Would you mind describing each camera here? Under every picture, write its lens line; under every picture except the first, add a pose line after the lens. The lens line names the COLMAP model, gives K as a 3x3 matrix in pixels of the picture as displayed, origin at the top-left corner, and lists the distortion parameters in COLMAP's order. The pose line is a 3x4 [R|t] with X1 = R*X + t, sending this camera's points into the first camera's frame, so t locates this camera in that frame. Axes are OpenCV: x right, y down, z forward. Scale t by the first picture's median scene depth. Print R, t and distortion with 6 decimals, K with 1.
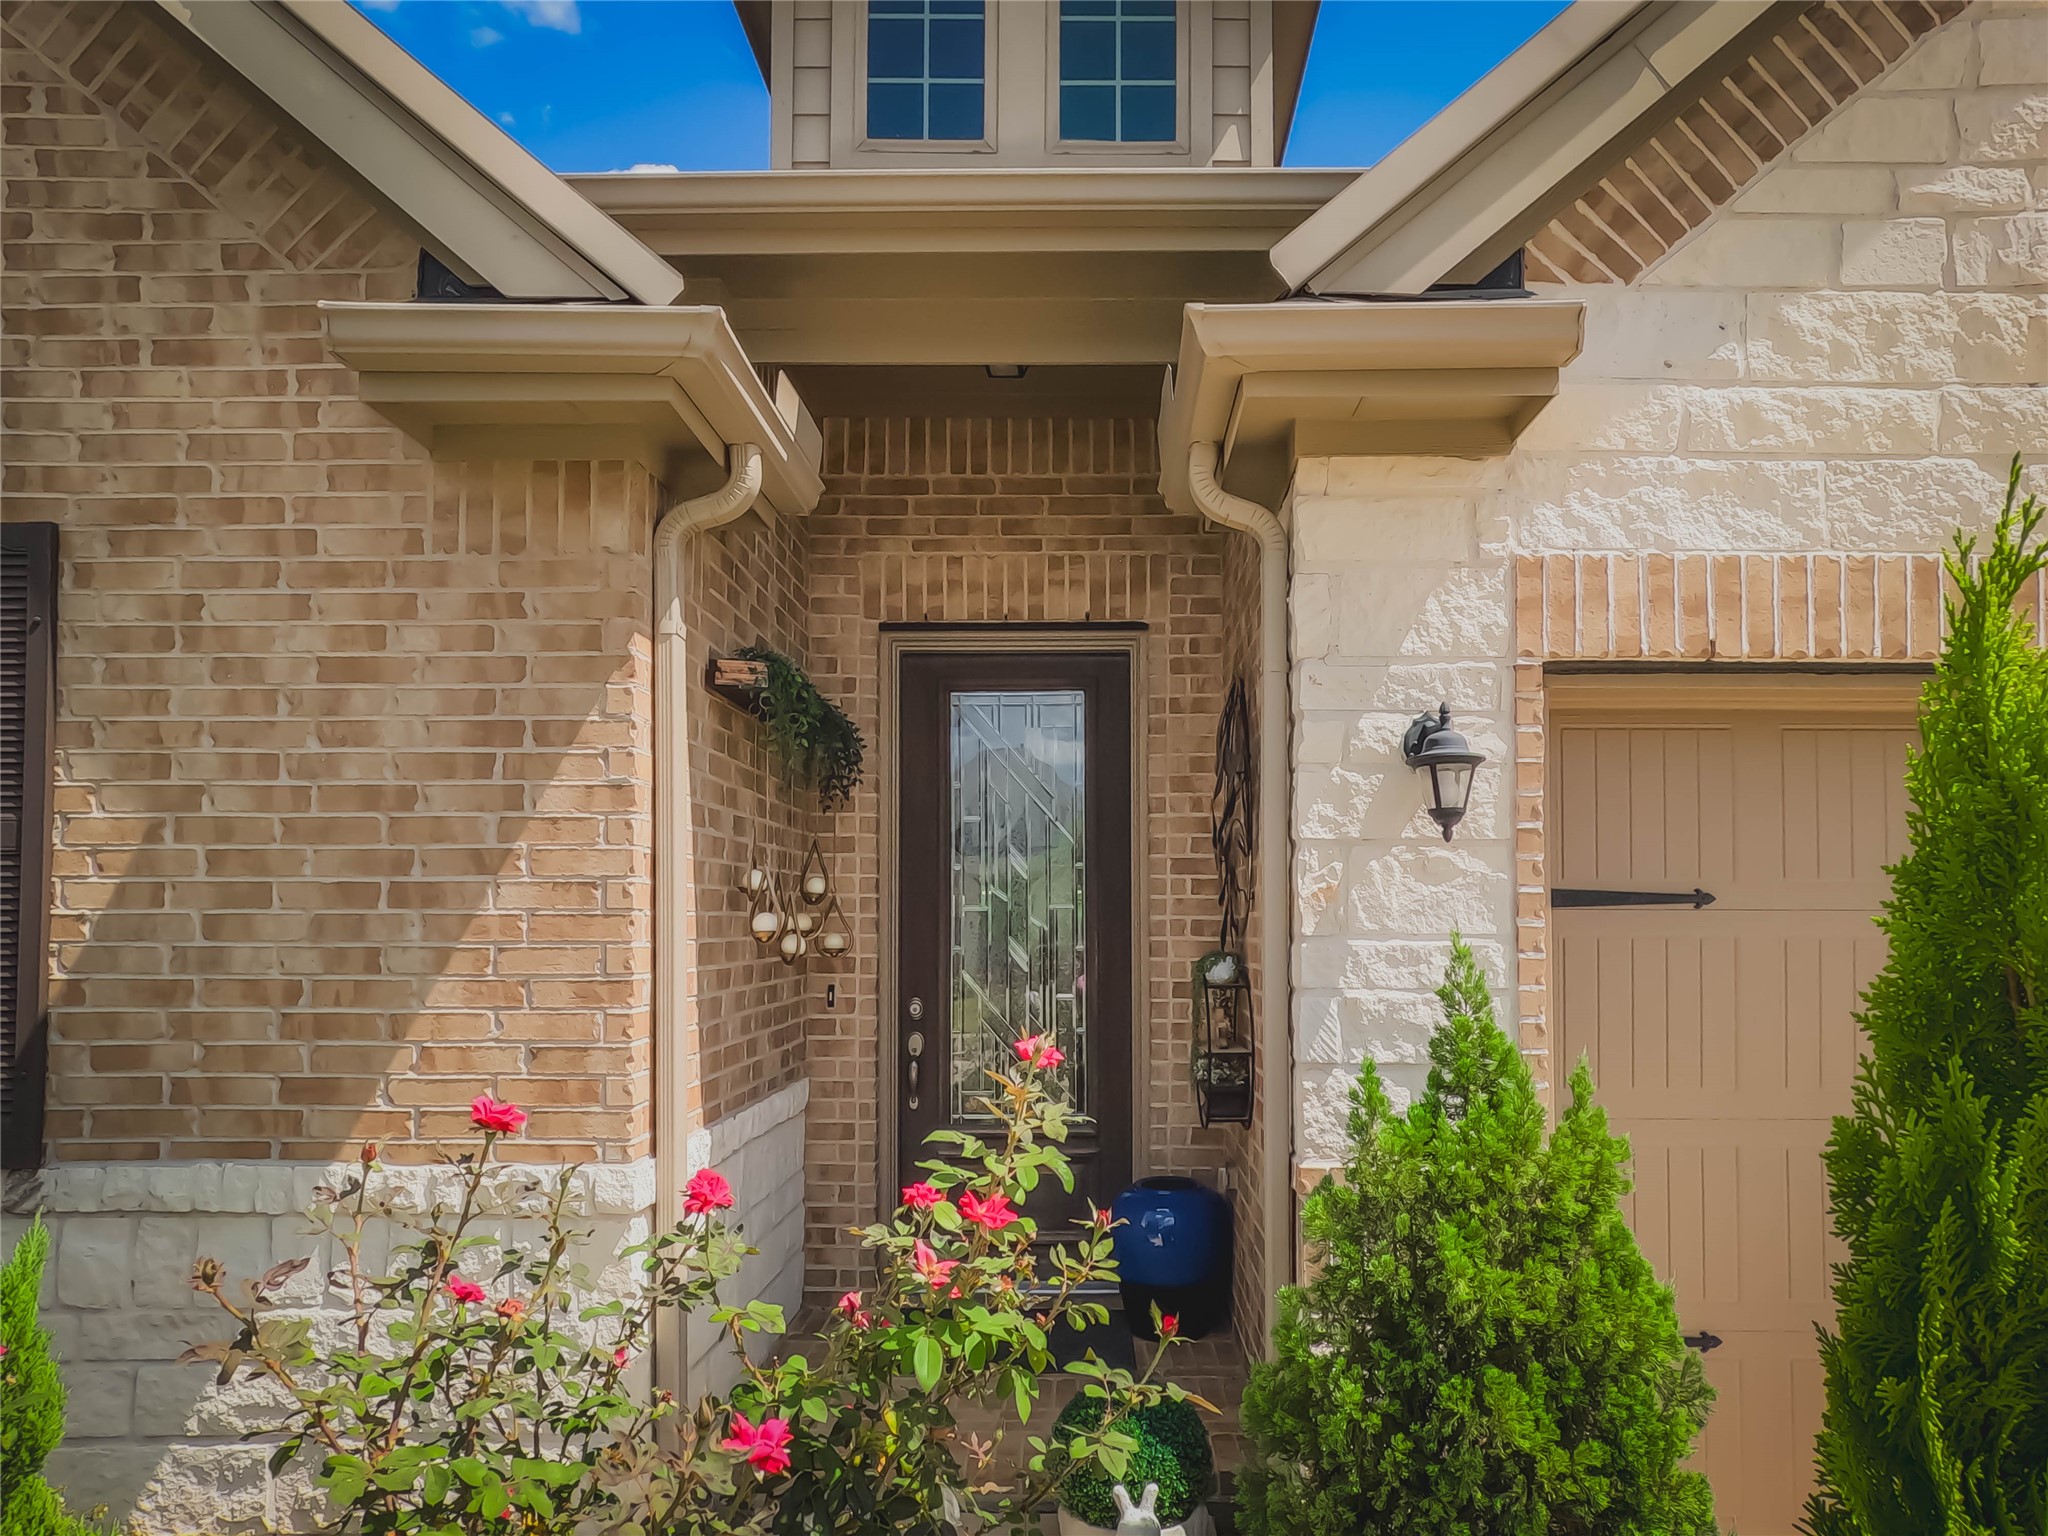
lens RADIAL K [[1340.8, 0, 1024.0], [0, 1340.8, 768.0], [0, 0, 1]] dist [-0.037622, 0.004490]
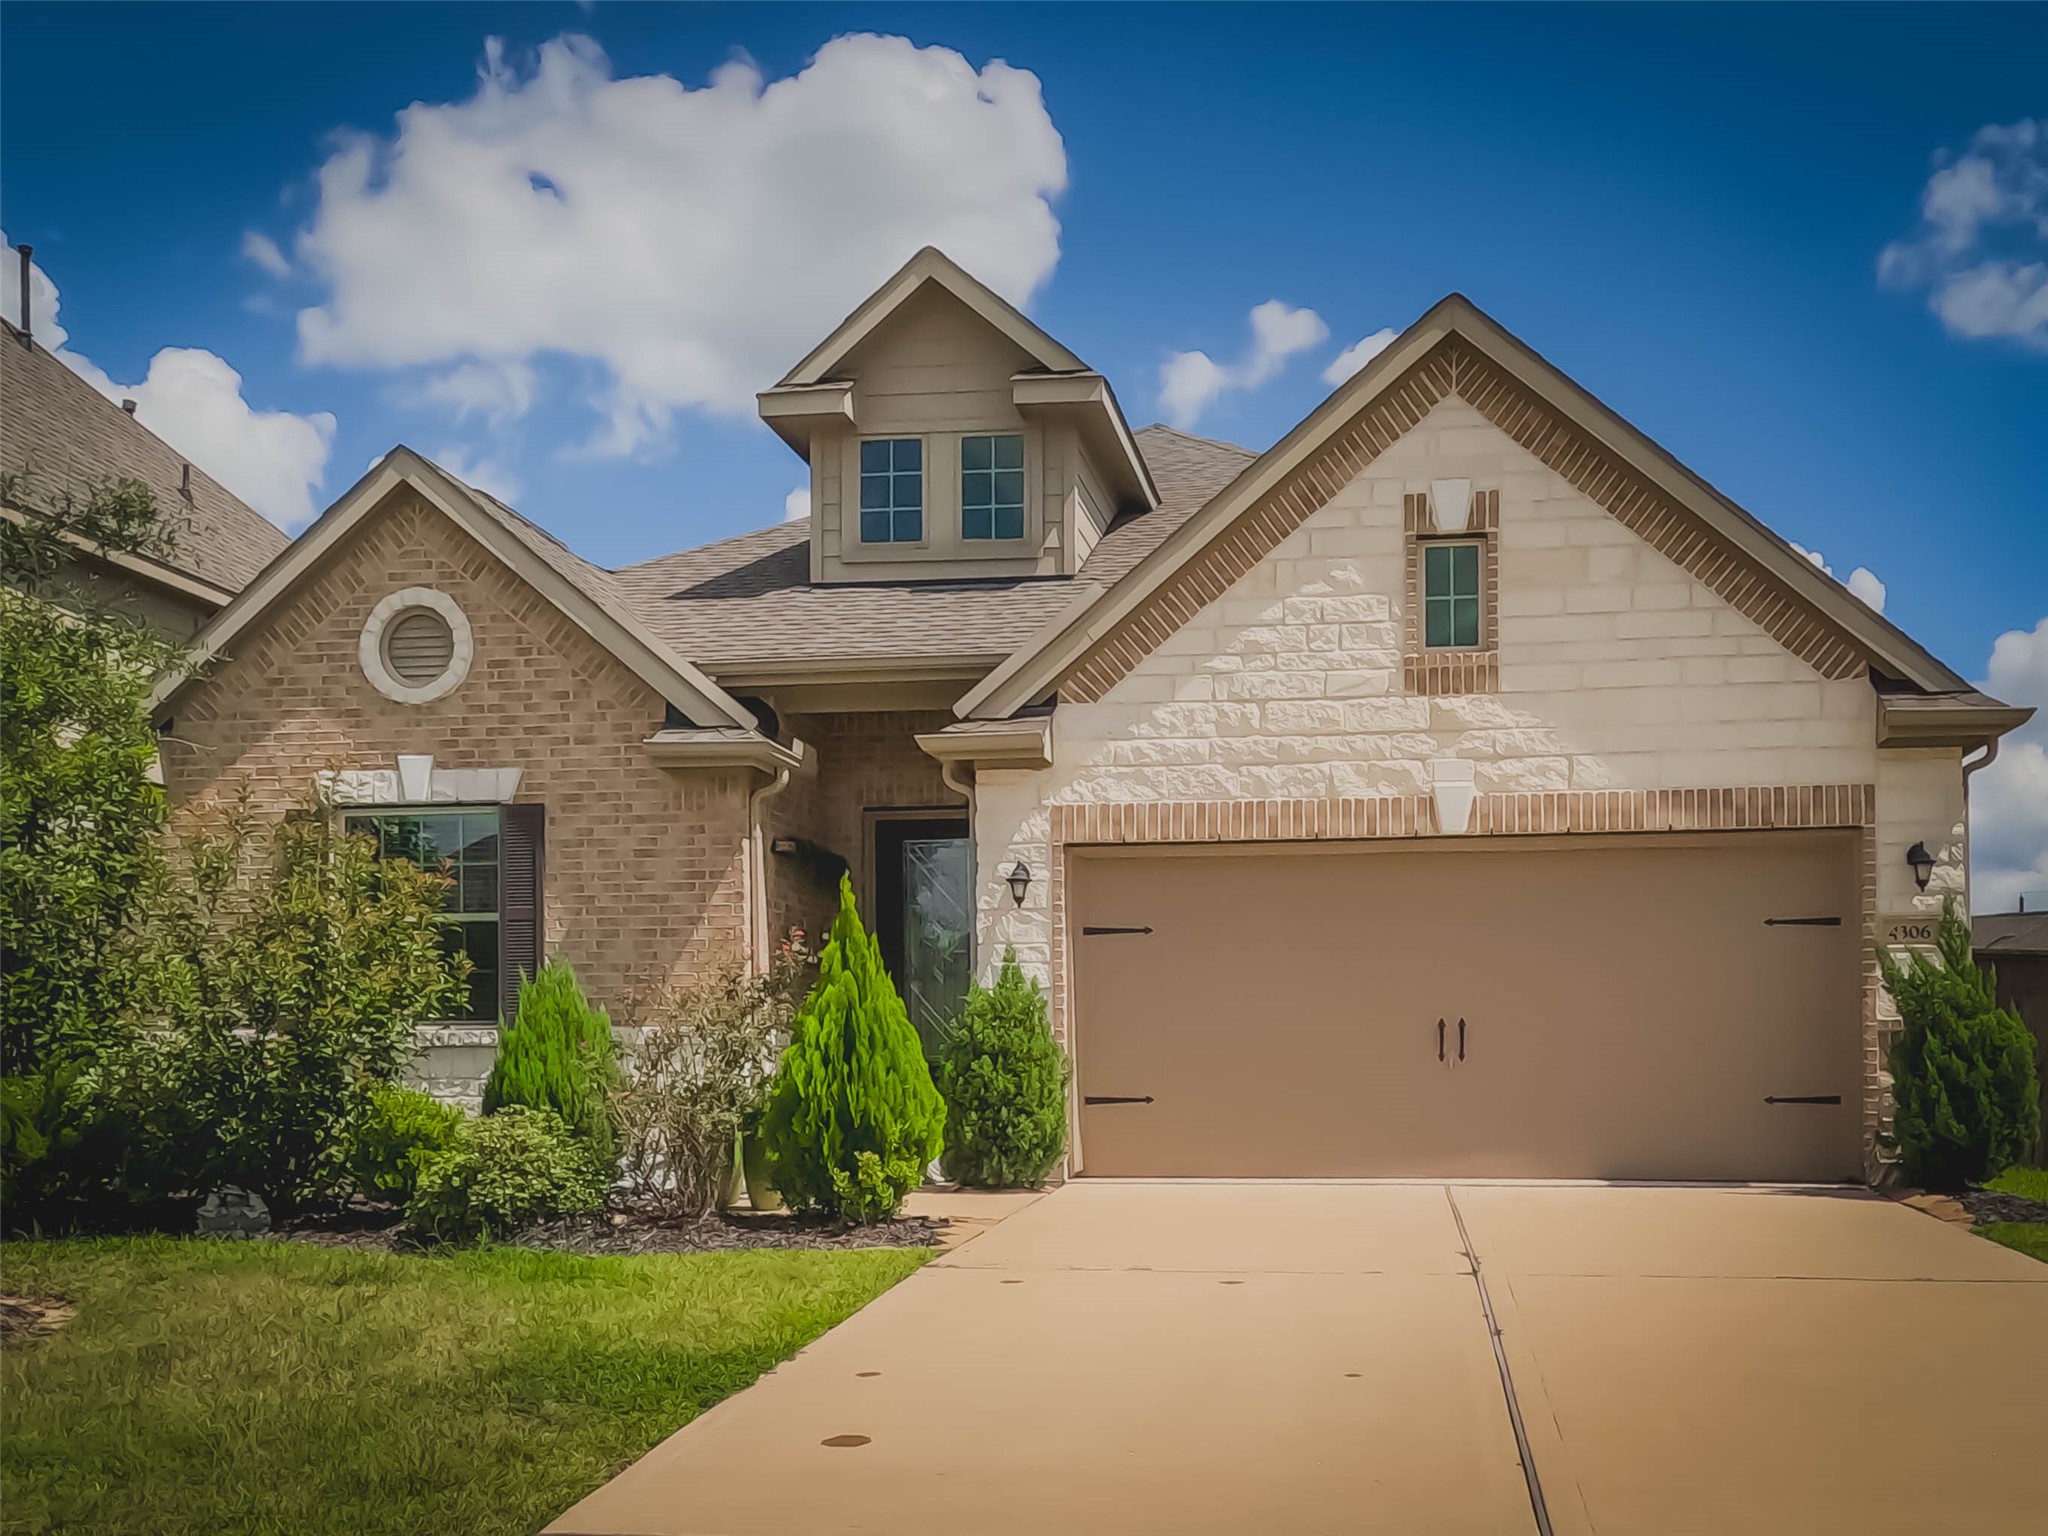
lens RADIAL K [[1510.4, 0, 1024.0], [0, 1510.4, 768.0], [0, 0, 1]] dist [-0.120225, 0.000484]
pose [[0.994857, -0.025263, -0.098091, 0.610588], [0.019517, 0.998061, -0.059100, -0.051300], [0.099393, 0.056881, 0.993421, -2.095097]]
